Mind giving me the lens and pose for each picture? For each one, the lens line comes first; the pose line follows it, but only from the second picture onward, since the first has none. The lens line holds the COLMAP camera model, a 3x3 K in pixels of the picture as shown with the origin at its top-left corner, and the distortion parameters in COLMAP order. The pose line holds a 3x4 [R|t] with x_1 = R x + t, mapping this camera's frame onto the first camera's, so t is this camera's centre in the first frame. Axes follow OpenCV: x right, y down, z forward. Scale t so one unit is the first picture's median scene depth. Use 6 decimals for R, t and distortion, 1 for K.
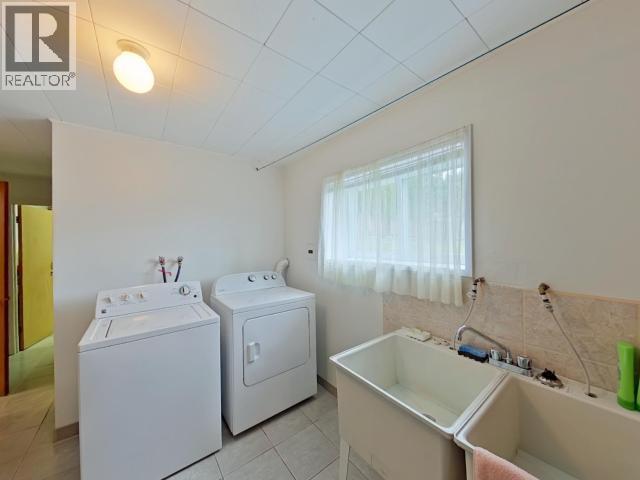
lens RADIAL K [[236.7, 0, 326.5], [0, 236.7, 240.3], [0, 0, 1]] dist [-0.002525, 0.000467]
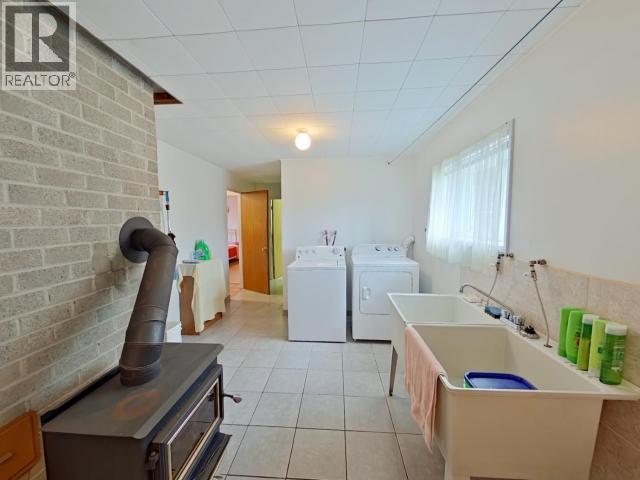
lens RADIAL K [[255.2, 0, 318.0], [0, 255.2, 238.2], [0, 0, 1]] dist [-0.002550, 0.000007]
pose [[0.734949, 0.052262, -0.676105, 0.561744], [-0.000103, 0.997034, 0.076958, -0.011943], [0.678122, -0.056491, 0.732775, -0.406655]]
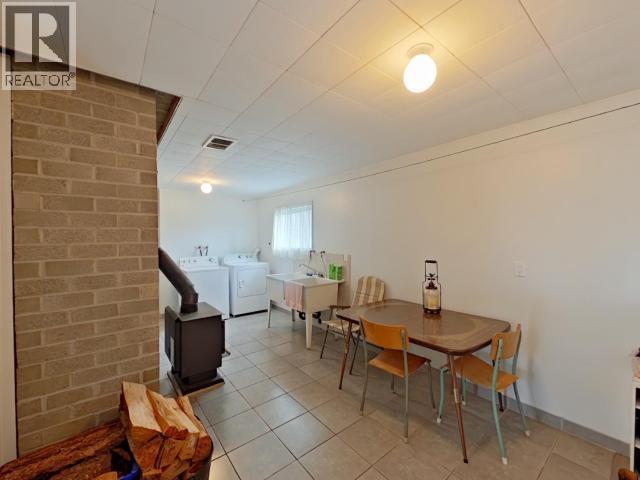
lens RADIAL K [[255.2, 0, 313.9], [0, 255.2, 239.3], [0, 0, 1]] dist [-0.002550, 0.000007]
pose [[0.999592, 0.005320, -0.028065, 0.520637], [-0.005103, 0.999957, 0.007775, -0.010436], [0.028105, -0.007629, 0.999576, -1.633741]]
